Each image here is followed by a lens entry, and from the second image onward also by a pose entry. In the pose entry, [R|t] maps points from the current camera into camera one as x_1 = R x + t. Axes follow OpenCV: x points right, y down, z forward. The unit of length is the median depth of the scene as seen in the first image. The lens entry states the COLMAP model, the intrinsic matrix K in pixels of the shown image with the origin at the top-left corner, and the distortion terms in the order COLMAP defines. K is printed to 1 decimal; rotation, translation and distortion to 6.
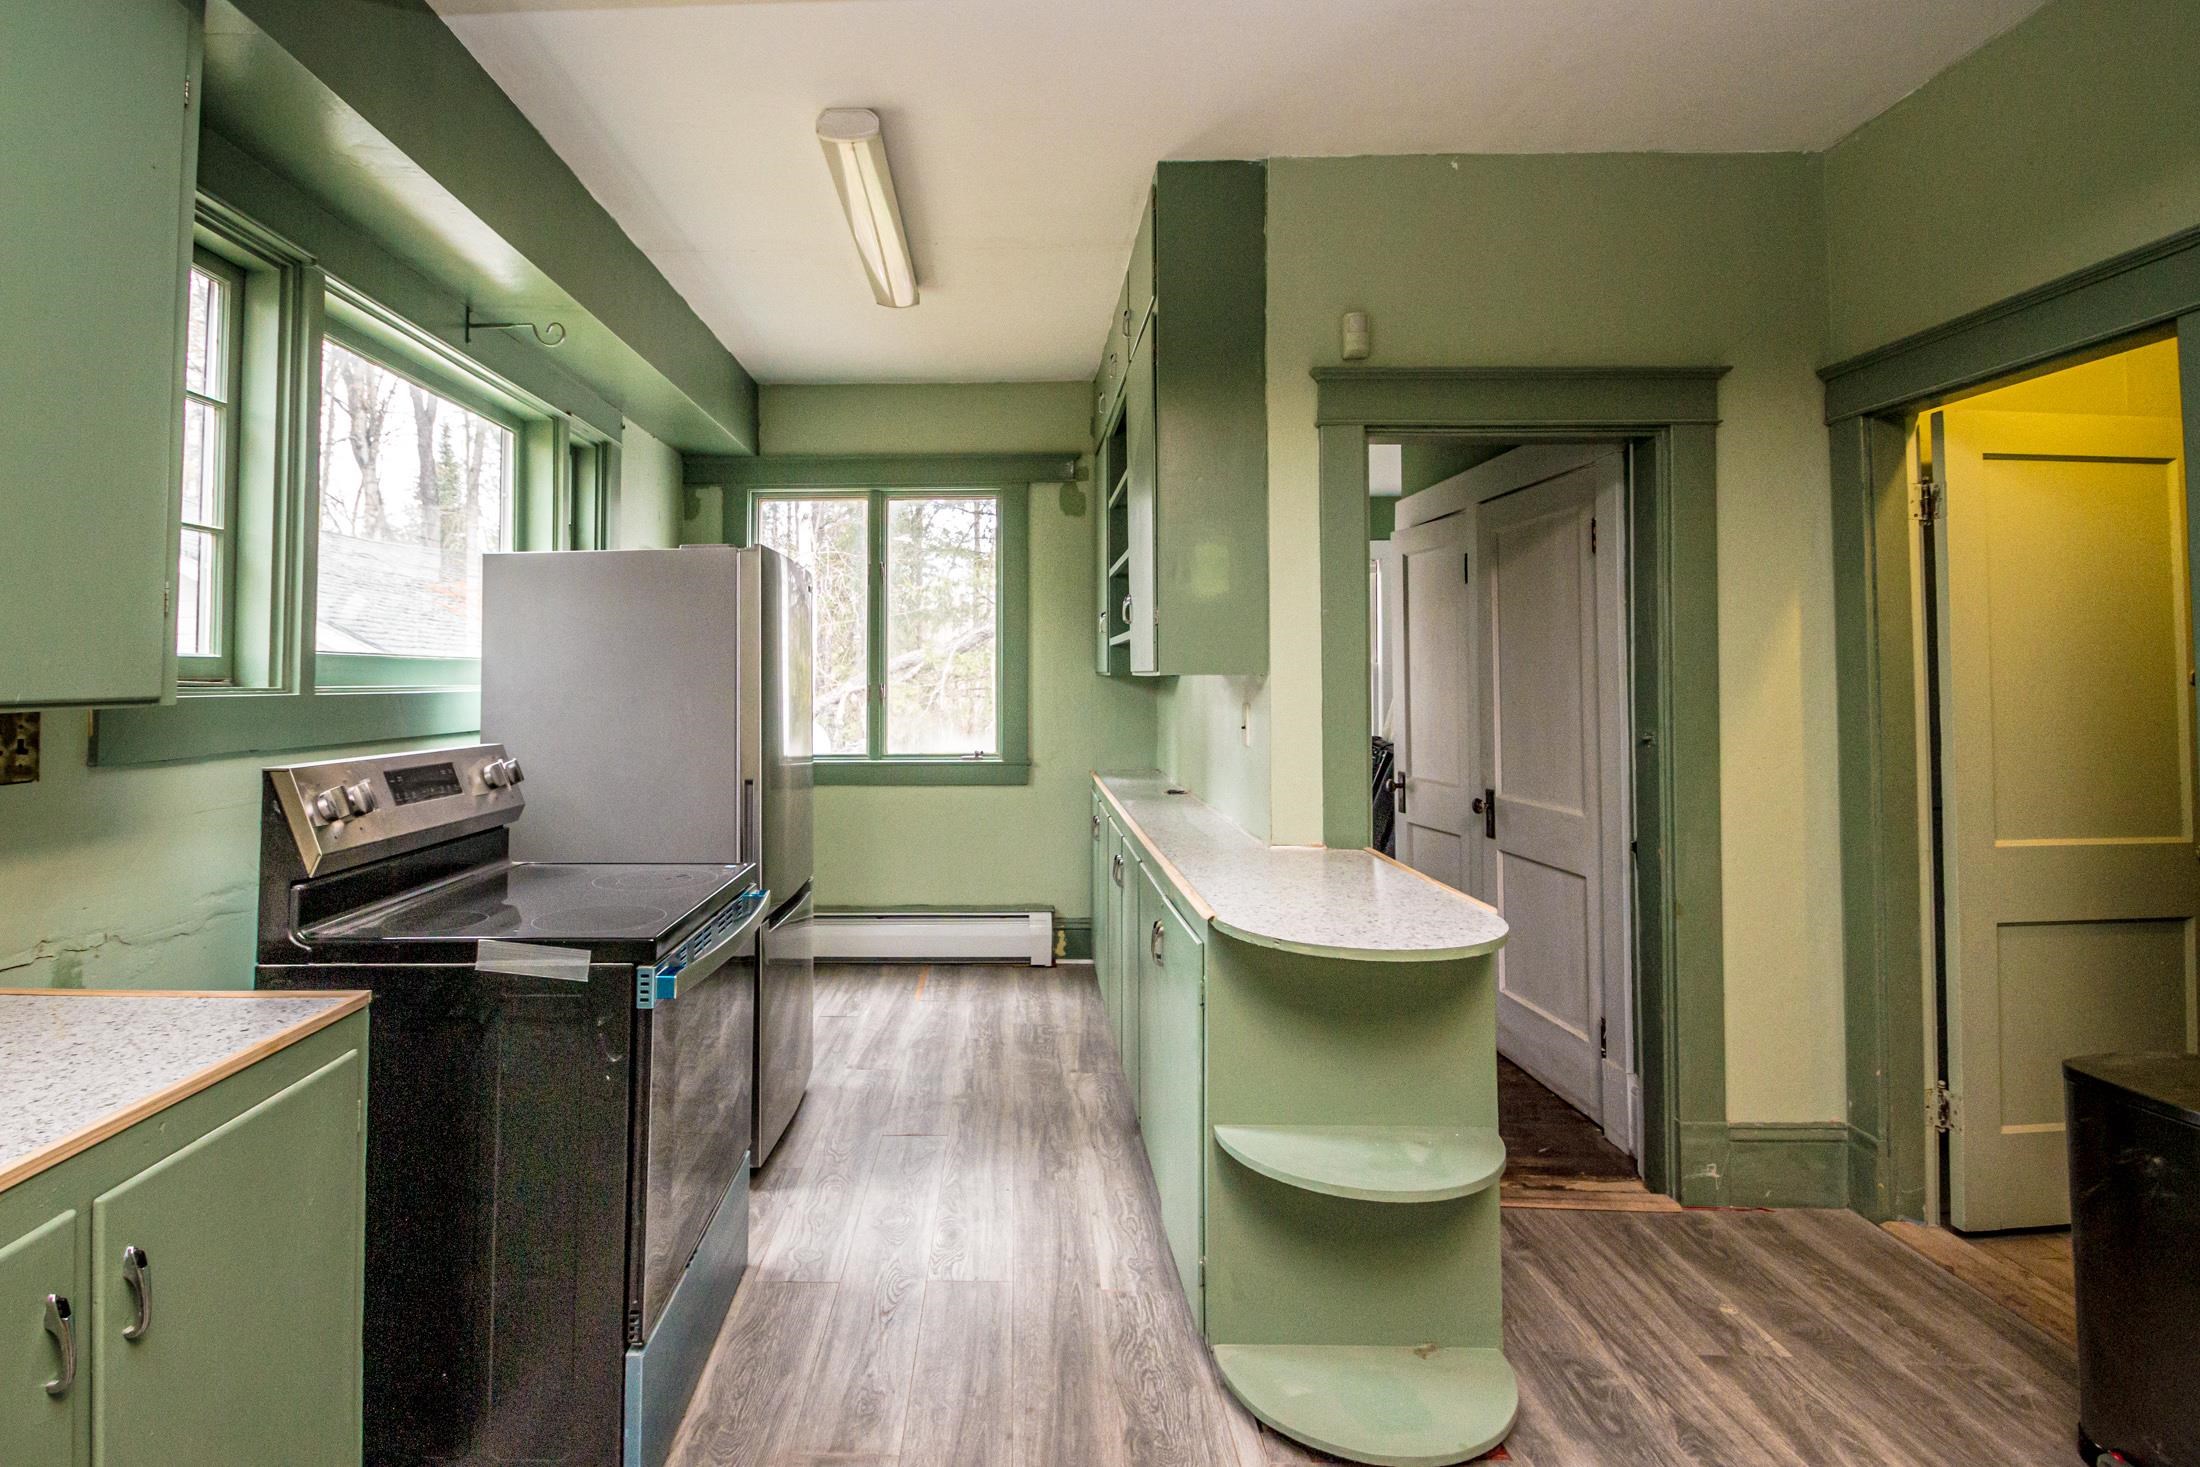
lens RADIAL K [[1062.4, 0, 963.3], [0, 1062.4, 636.7], [0, 0, 1]] dist [-0.005759, -0.000997]
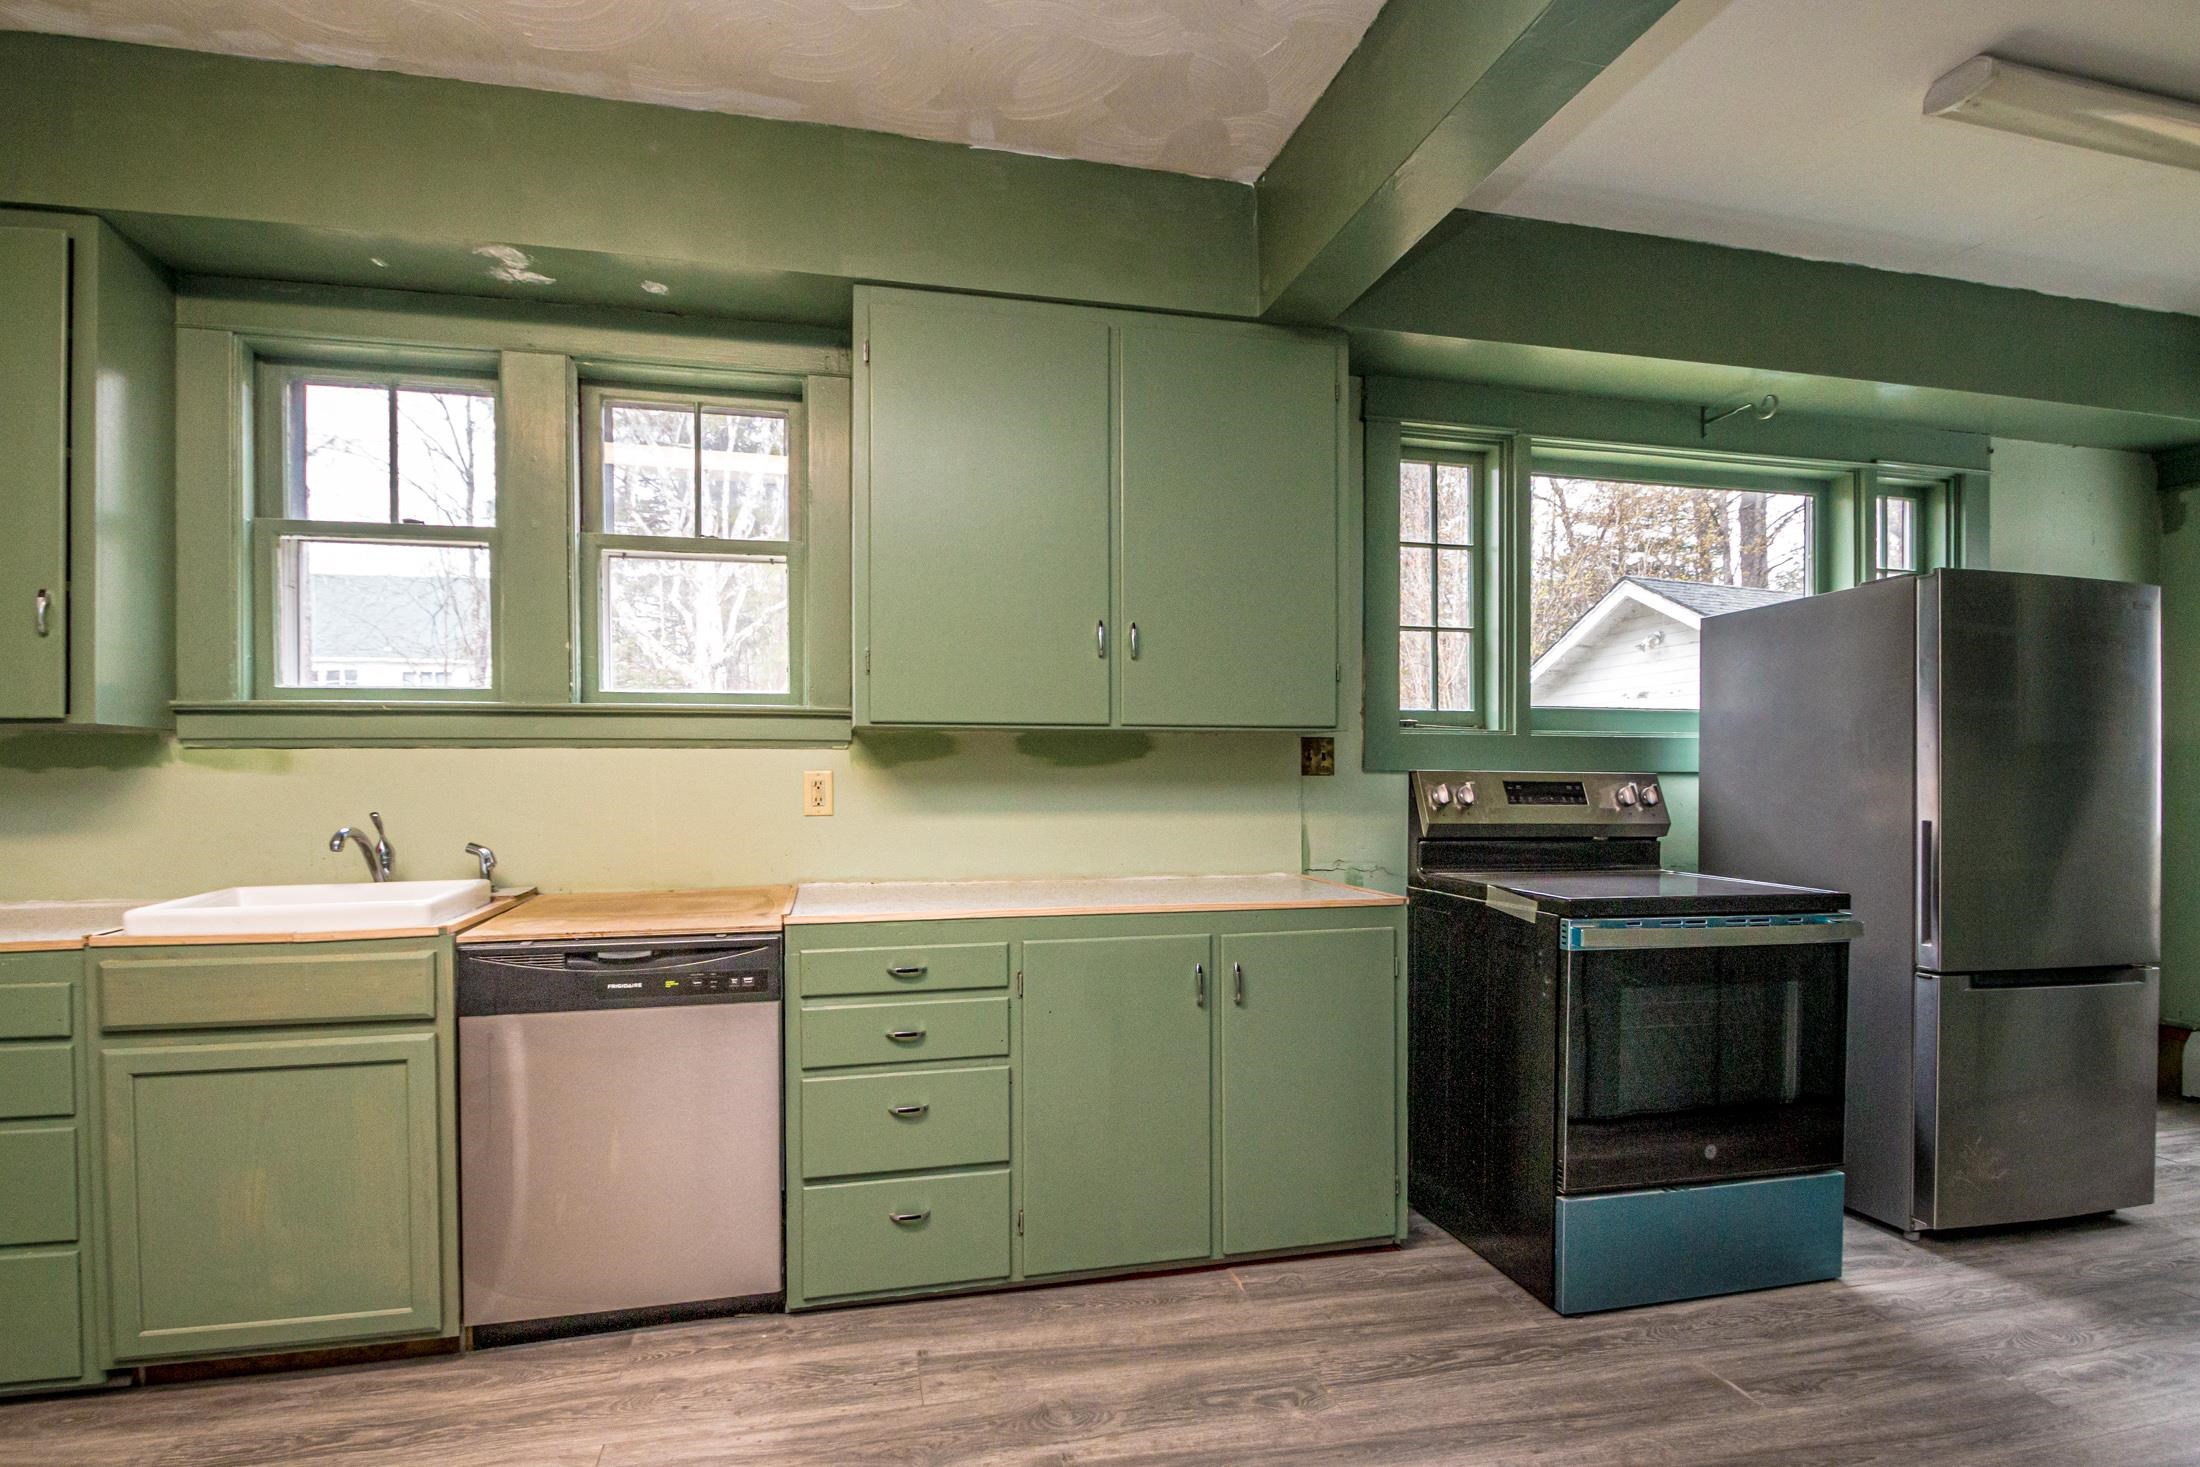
lens RADIAL K [[1071.9, 0, 1140.8], [0, 1071.9, 755.5], [0, 0, 1]] dist [-0.010879, -0.001029]
pose [[0.301552, -0.009339, -0.953404, 0.549903], [0.037468, 0.999296, 0.002062, 0.054074], [0.952713, -0.036344, 0.301690, 0.058207]]
